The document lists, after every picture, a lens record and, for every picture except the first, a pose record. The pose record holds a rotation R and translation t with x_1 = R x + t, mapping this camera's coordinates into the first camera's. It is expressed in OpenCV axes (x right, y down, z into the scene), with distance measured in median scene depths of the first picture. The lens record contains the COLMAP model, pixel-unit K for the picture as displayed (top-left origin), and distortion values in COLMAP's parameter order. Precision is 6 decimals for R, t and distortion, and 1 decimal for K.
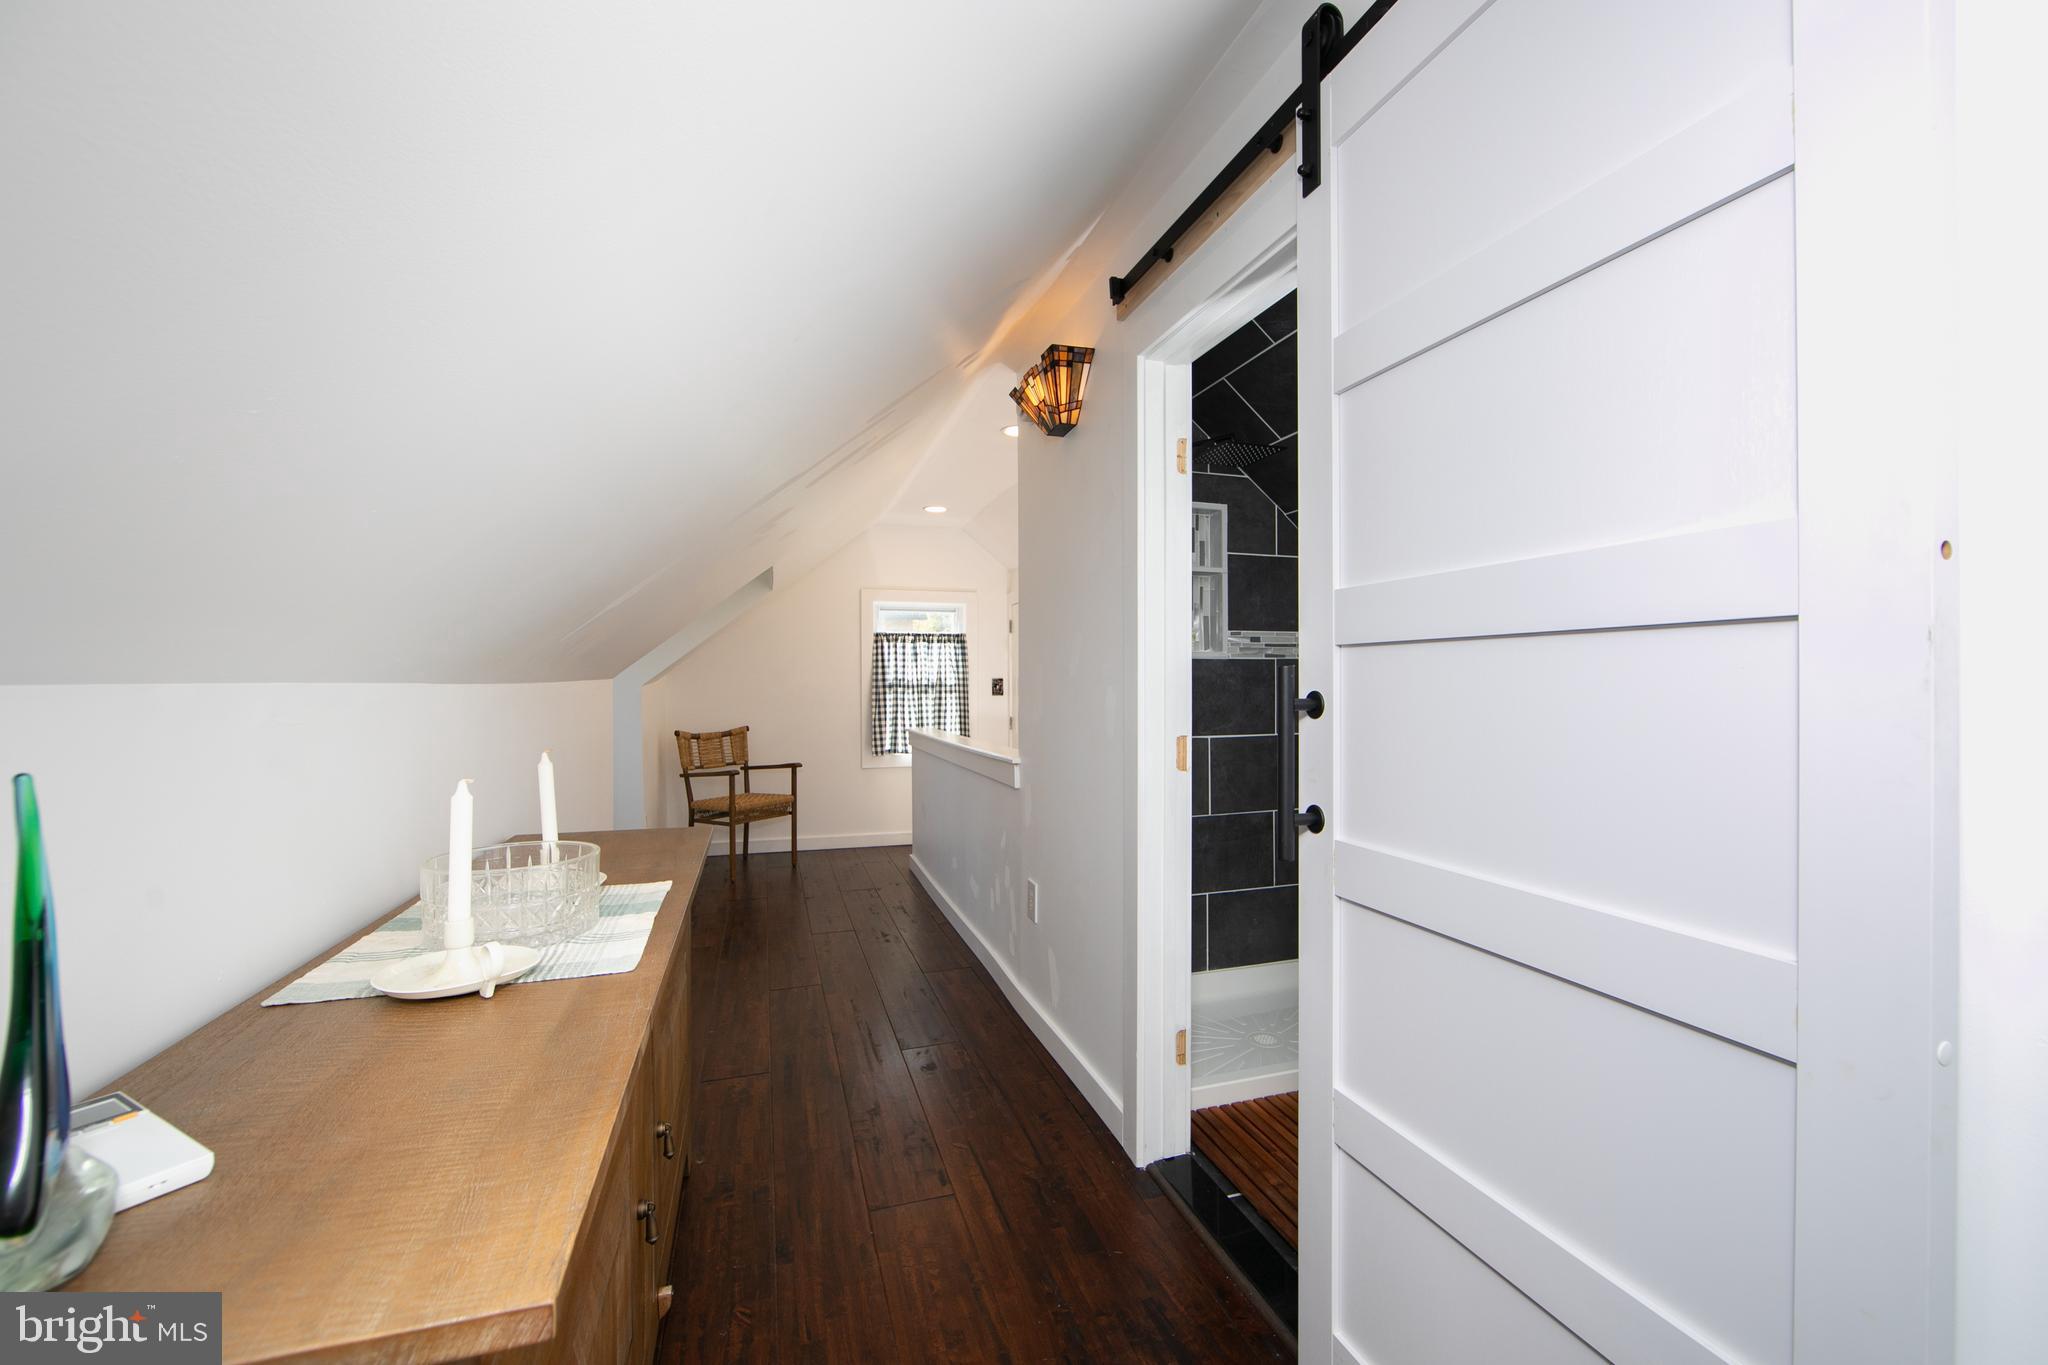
lens RADIAL K [[809.4, 0, 1022.8], [0, 809.4, 684.5], [0, 0, 1]] dist [-0.007039, 0.000994]
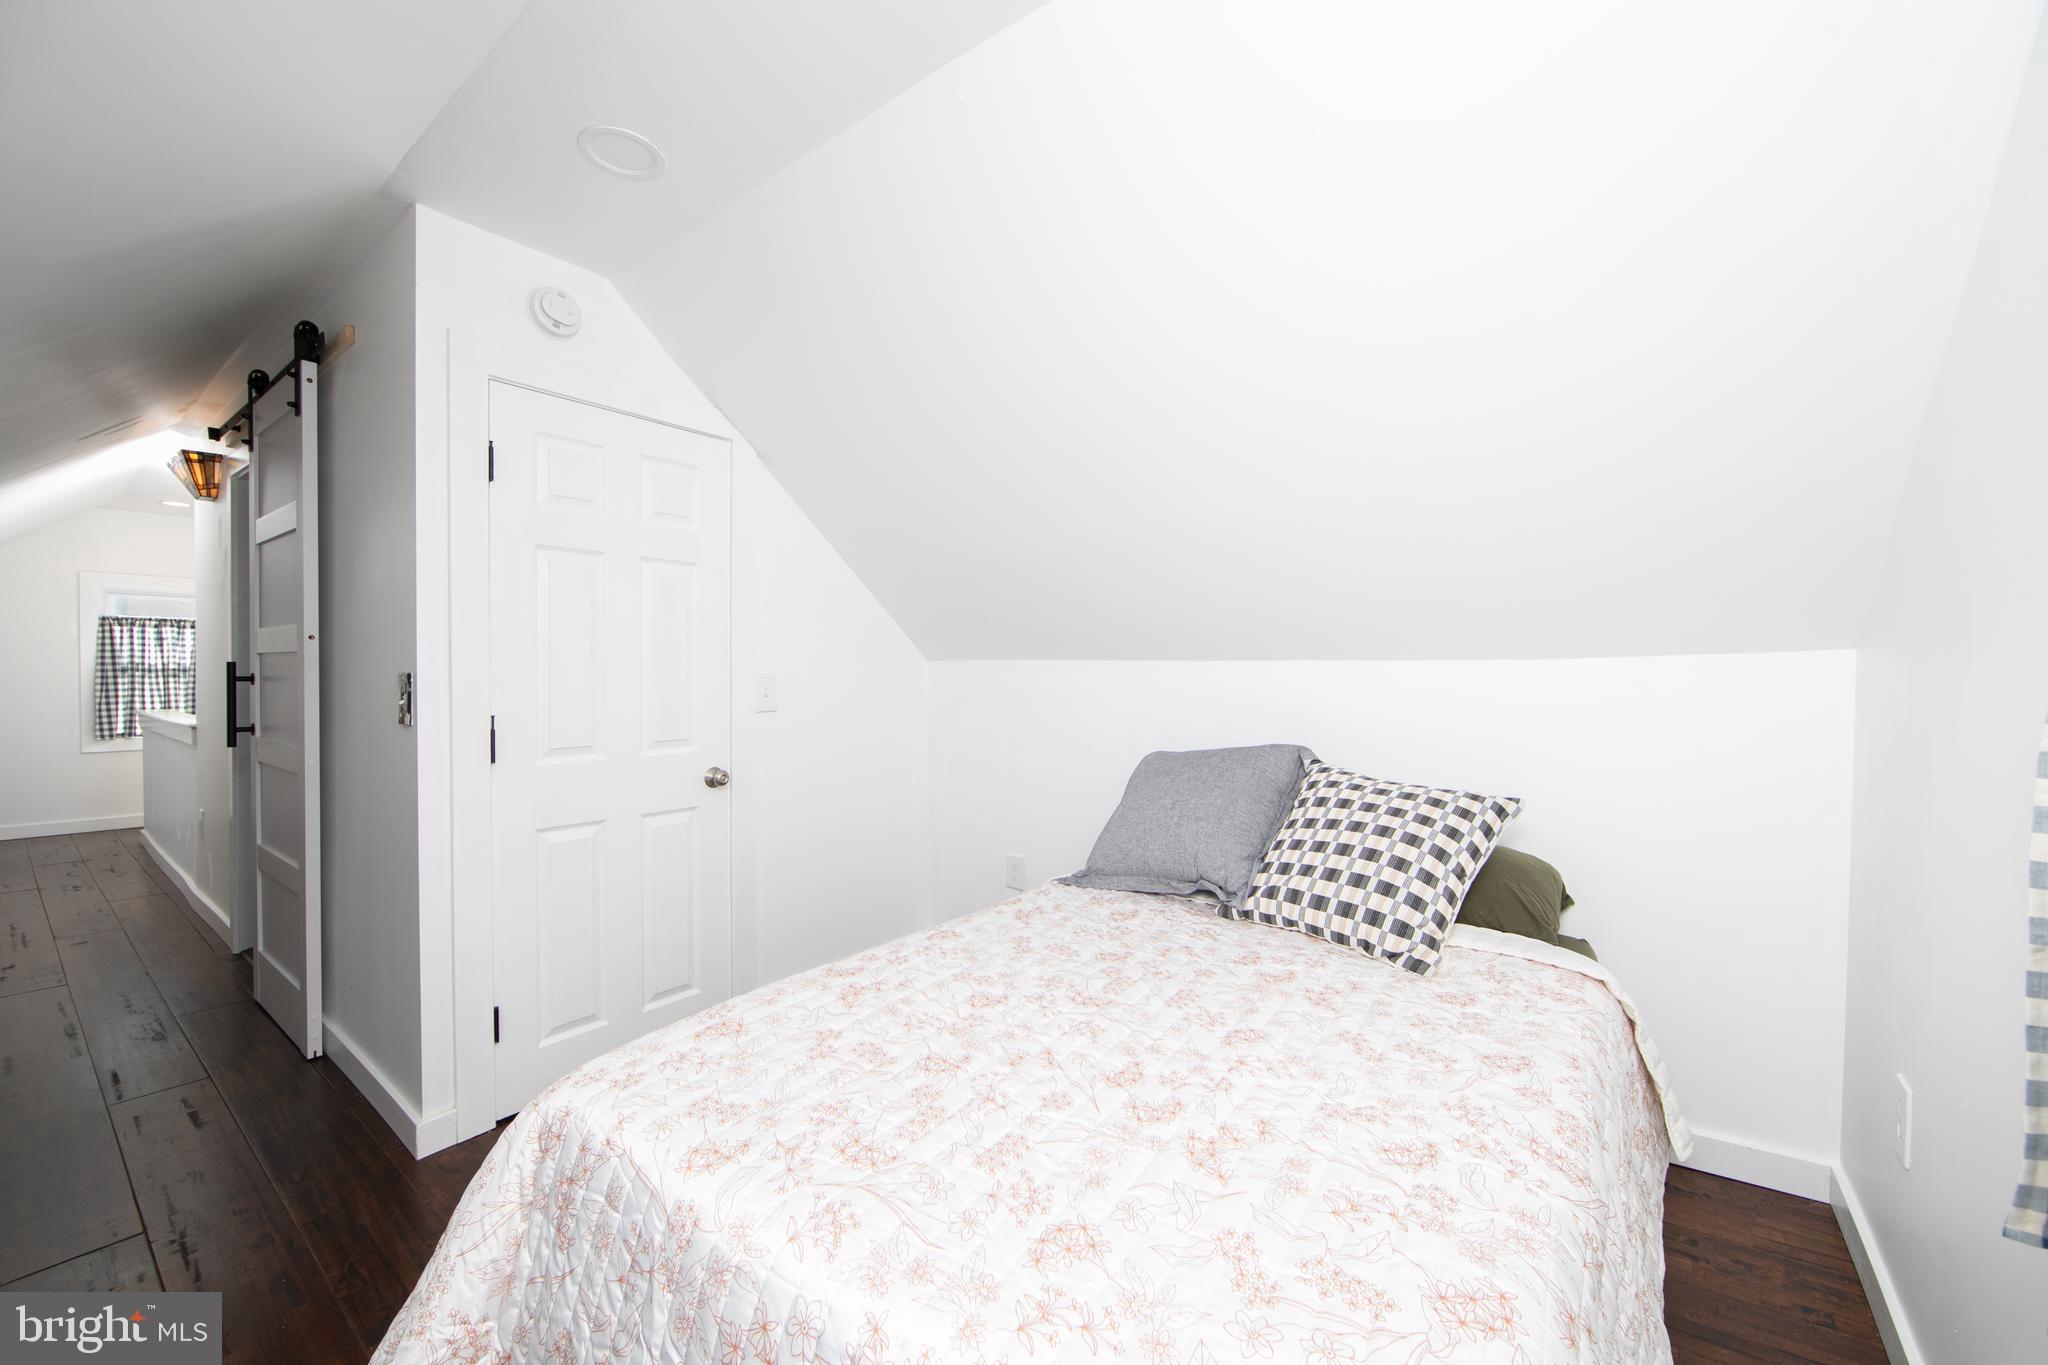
lens RADIAL K [[809.4, 0, 1035.4], [0, 809.4, 685.0], [0, 0, 1]] dist [-0.007039, 0.000994]
pose [[0.818554, -0.003061, 0.574422, 0.189152], [-0.007109, 0.999855, 0.015459, -0.002947], [-0.574386, -0.016738, 0.818413, -0.463992]]
